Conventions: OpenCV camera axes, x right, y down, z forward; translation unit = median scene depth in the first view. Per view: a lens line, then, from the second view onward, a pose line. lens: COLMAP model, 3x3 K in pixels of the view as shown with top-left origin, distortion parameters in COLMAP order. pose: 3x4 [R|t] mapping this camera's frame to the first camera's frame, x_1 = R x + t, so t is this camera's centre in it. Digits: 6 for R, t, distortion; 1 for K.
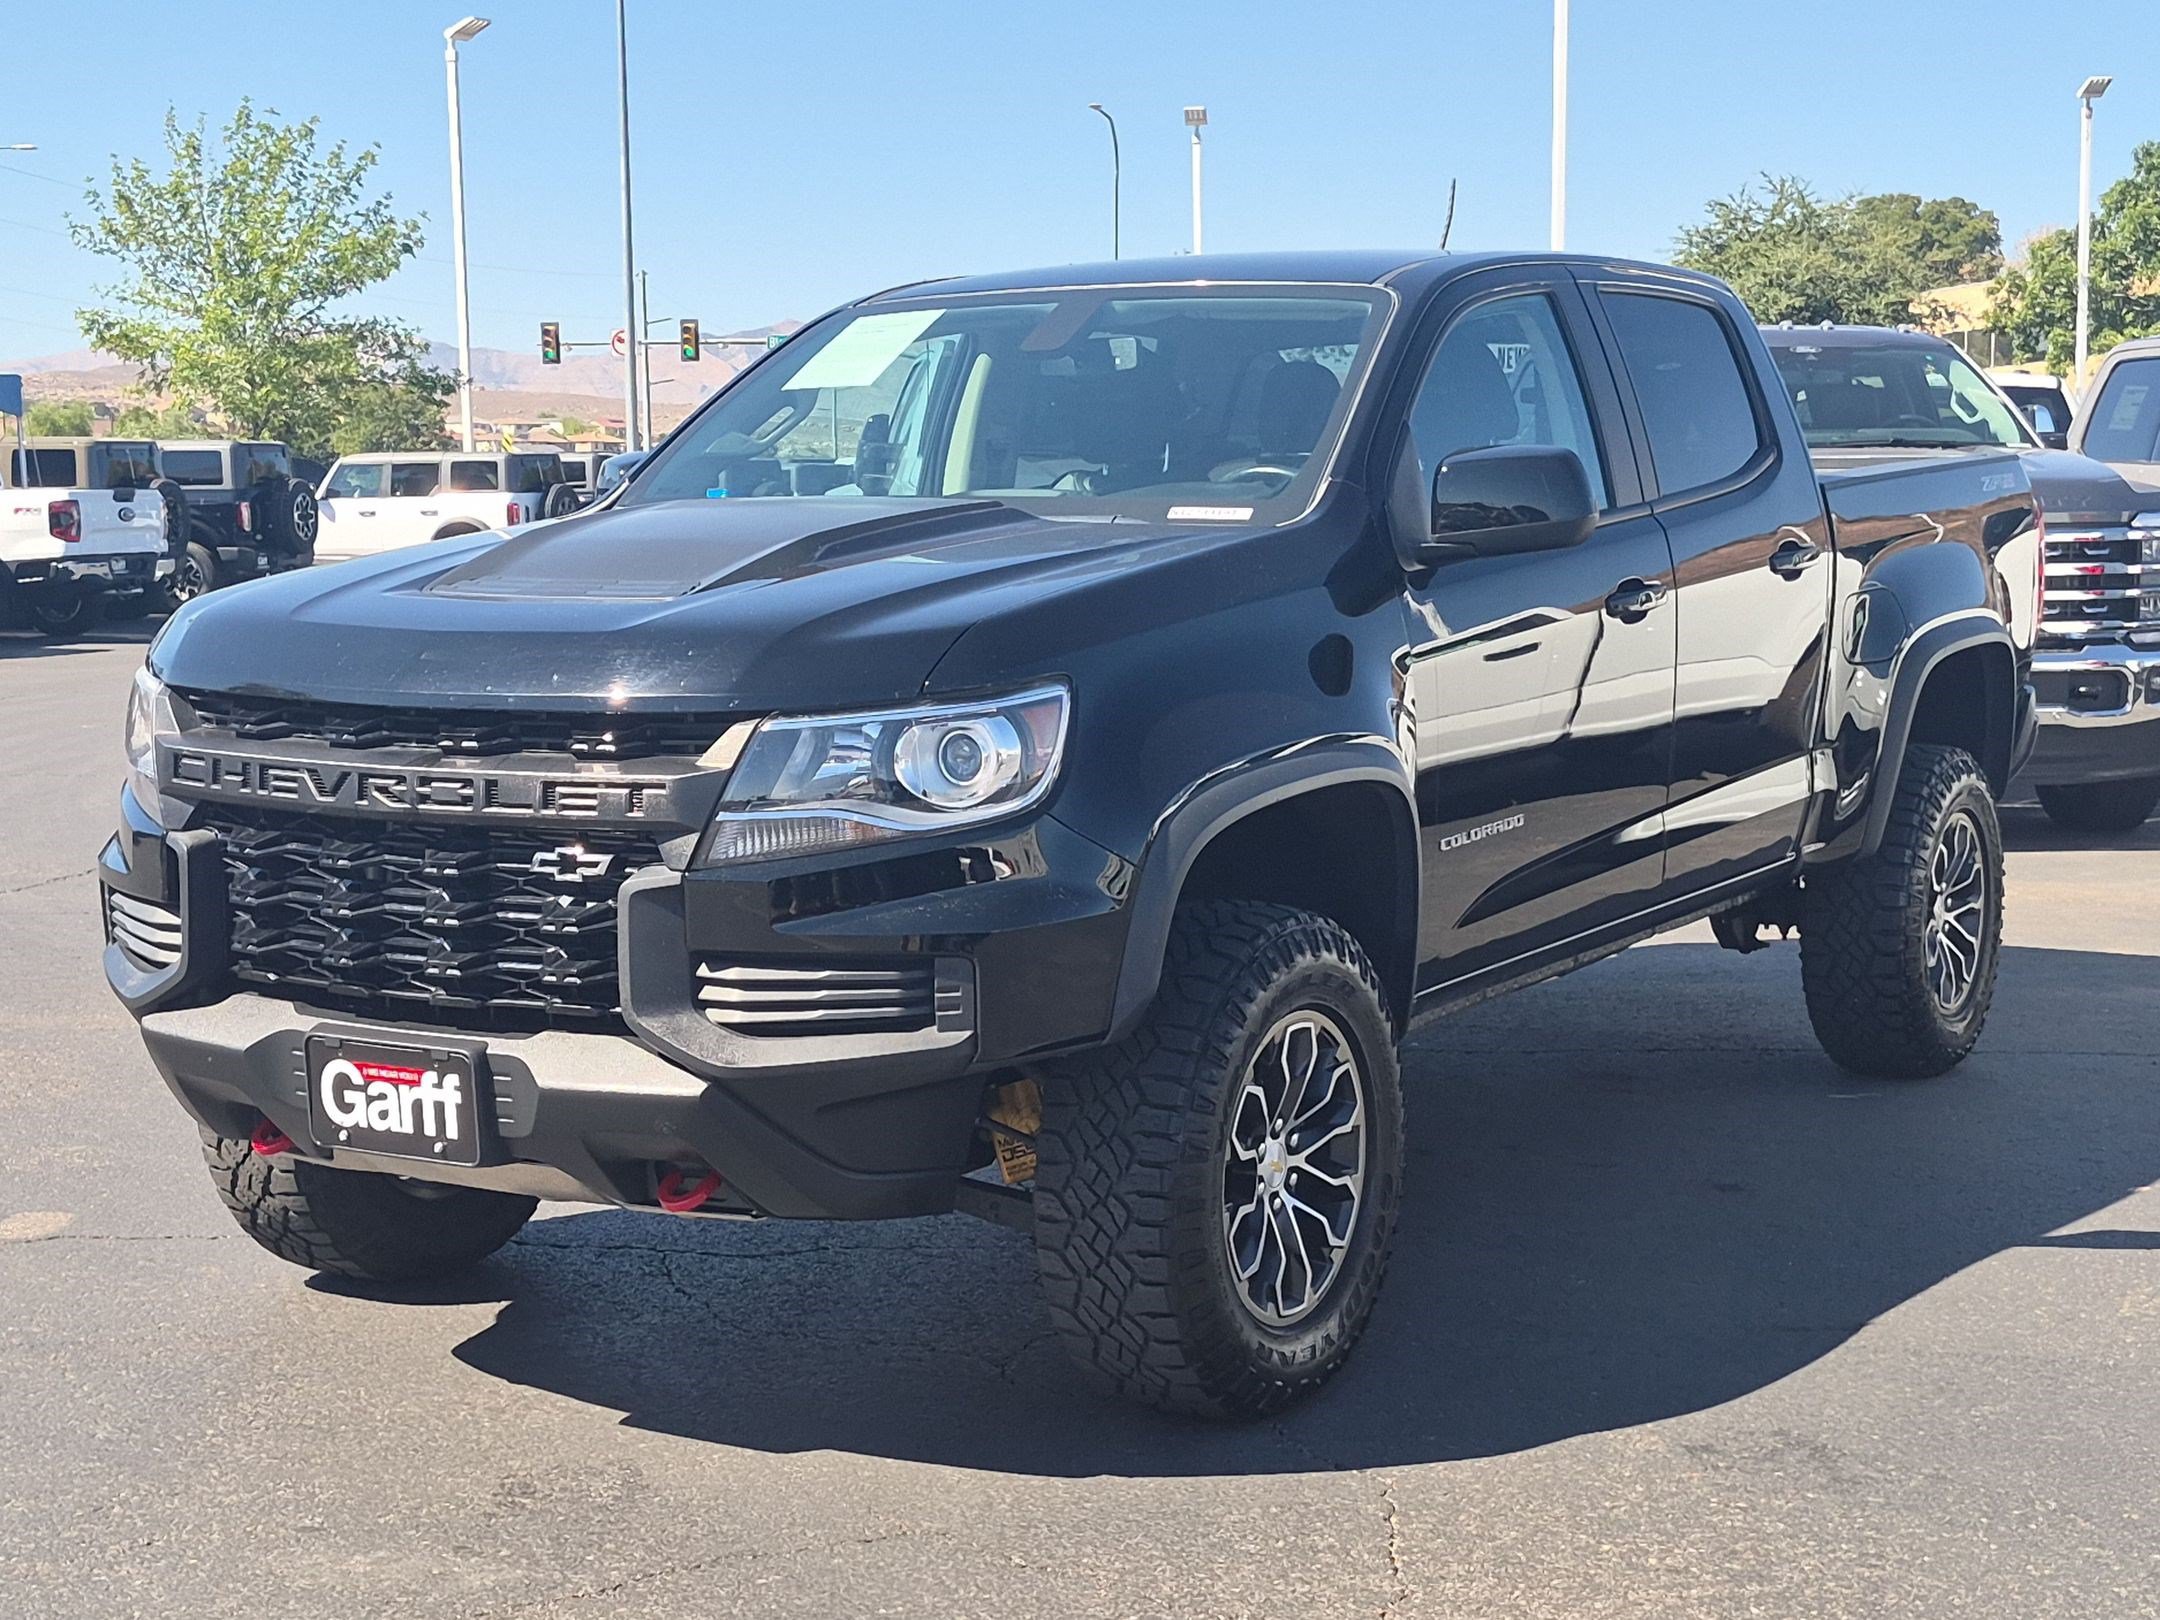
lens RADIAL K [[3401.0, 0, 1080.0], [0, 3401.0, 810.0], [0, 0, 1]] dist [0.149049, -0.150972]
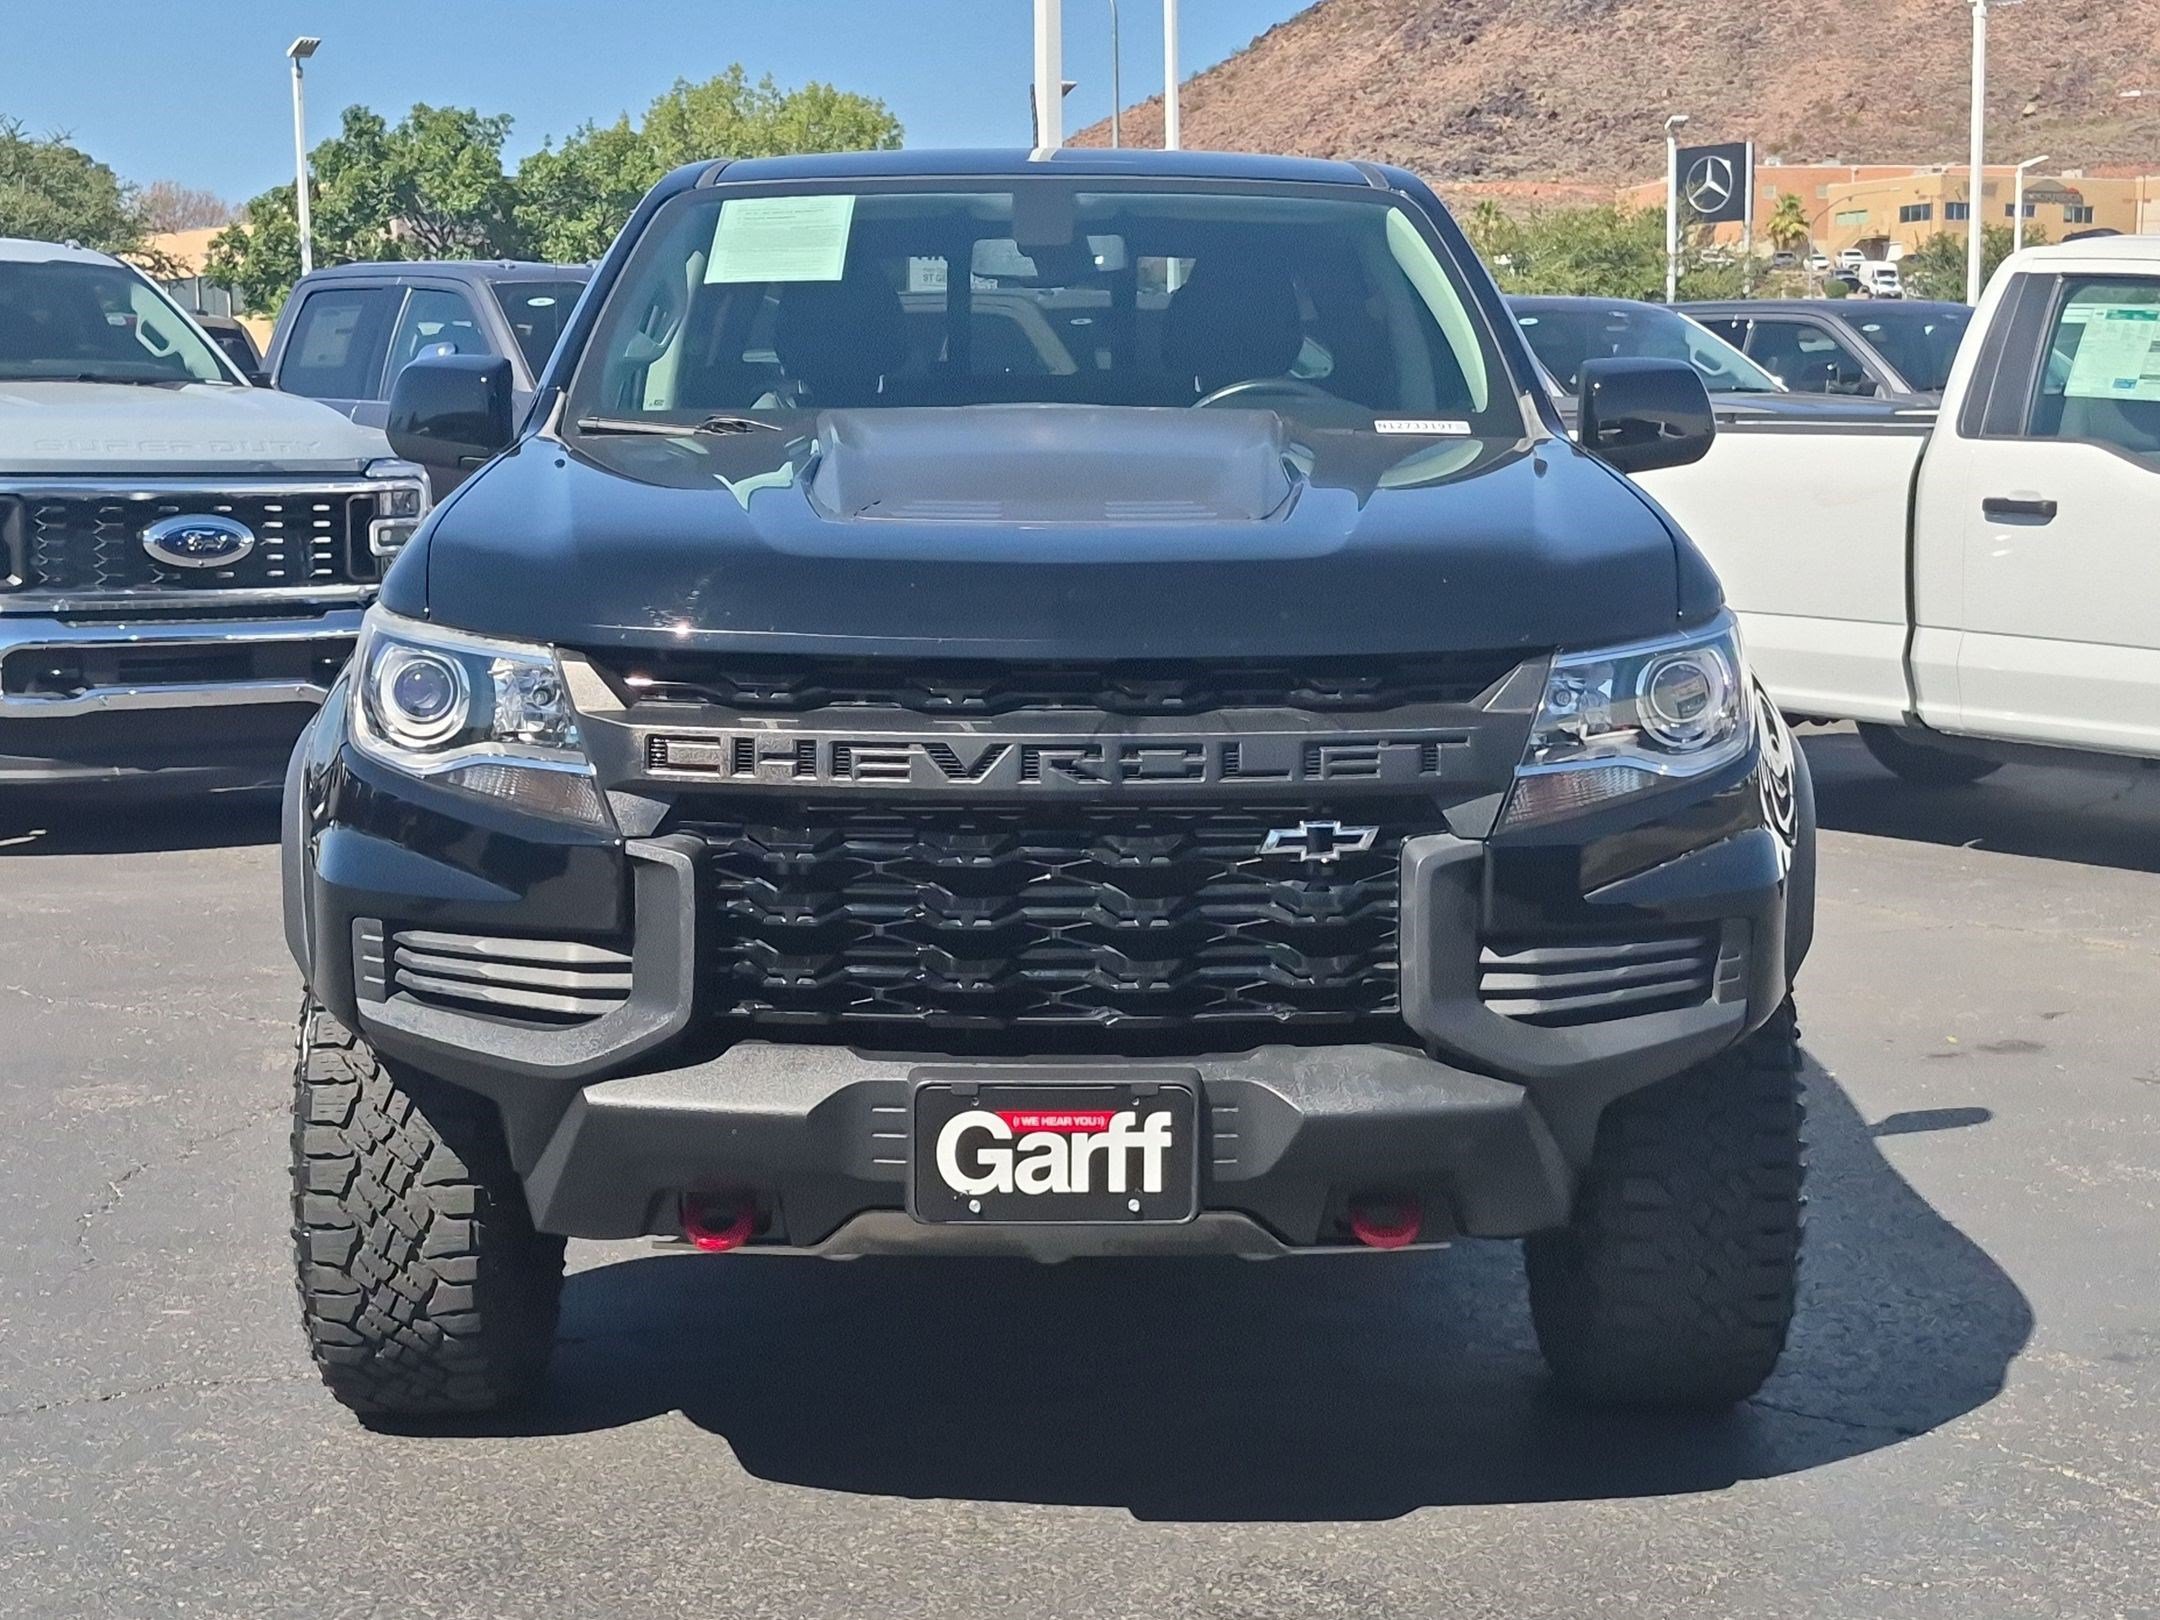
lens RADIAL K [[3401.0, 0, 1080.0], [0, 3401.0, 810.0], [0, 0, 1]] dist [0.149049, -0.150972]
pose [[0.838370, -0.058291, 0.541976, -0.624098], [0.052599, 0.998277, 0.026002, -0.015504], [-0.542557, 0.006708, 0.839992, 0.332047]]
